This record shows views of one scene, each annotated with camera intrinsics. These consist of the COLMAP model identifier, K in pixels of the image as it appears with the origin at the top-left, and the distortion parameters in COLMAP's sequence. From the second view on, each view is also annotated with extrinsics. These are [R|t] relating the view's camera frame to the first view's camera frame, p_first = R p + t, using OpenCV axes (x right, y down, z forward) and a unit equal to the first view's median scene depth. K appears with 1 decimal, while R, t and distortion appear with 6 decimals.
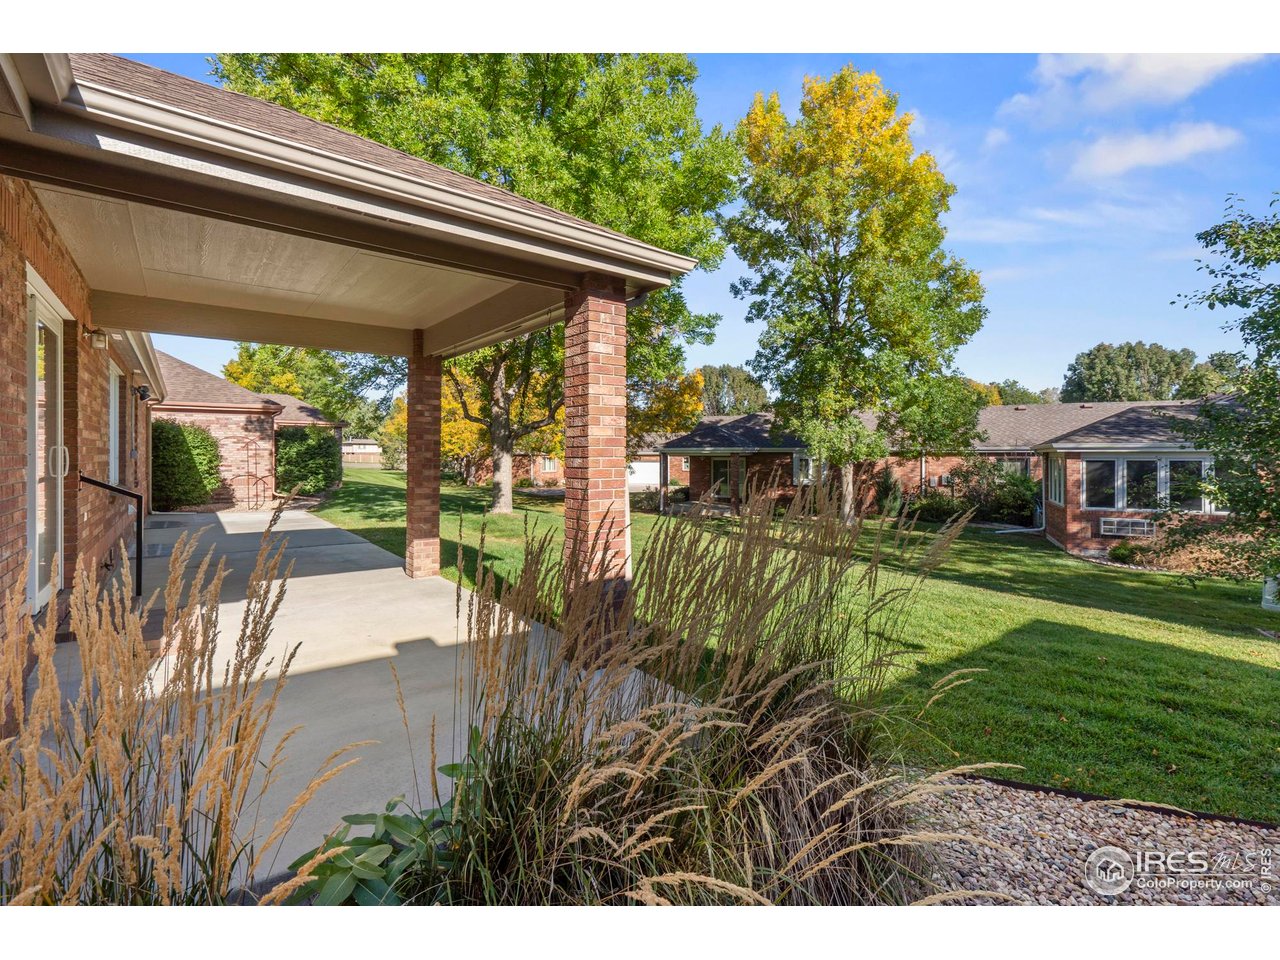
lens RADIAL K [[589.0, 0, 638.2], [0, 589.0, 460.2], [0, 0, 1]] dist [-0.007605, 0.003003]
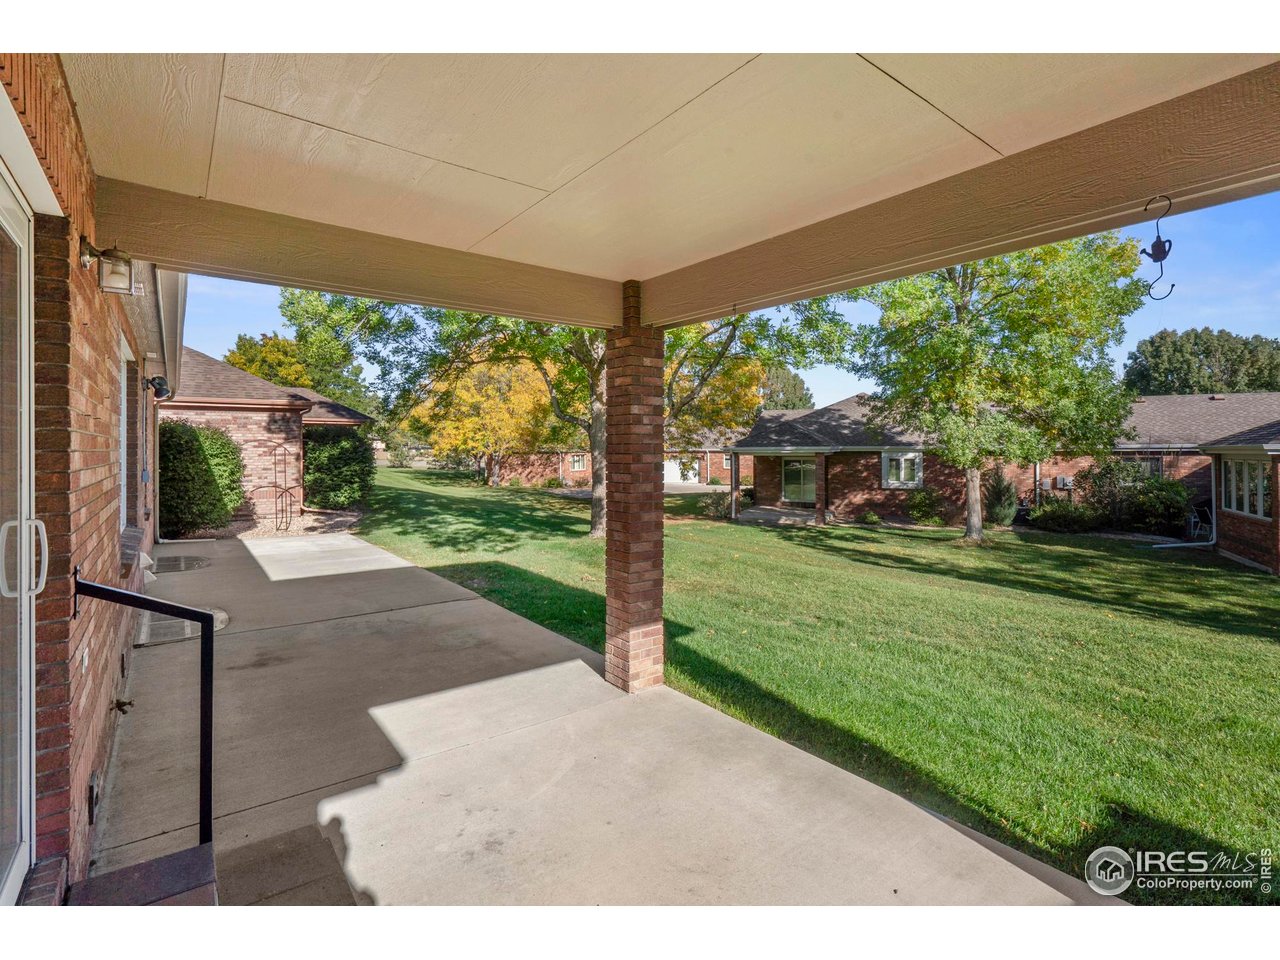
lens RADIAL K [[589.0, 0, 633.3], [0, 589.0, 448.5], [0, 0, 1]] dist [-0.007605, 0.003003]
pose [[0.999931, -0.004546, 0.010856, -0.159901], [0.004602, 0.999976, -0.005126, -0.019541], [-0.010833, 0.005175, 0.999928, 0.165382]]
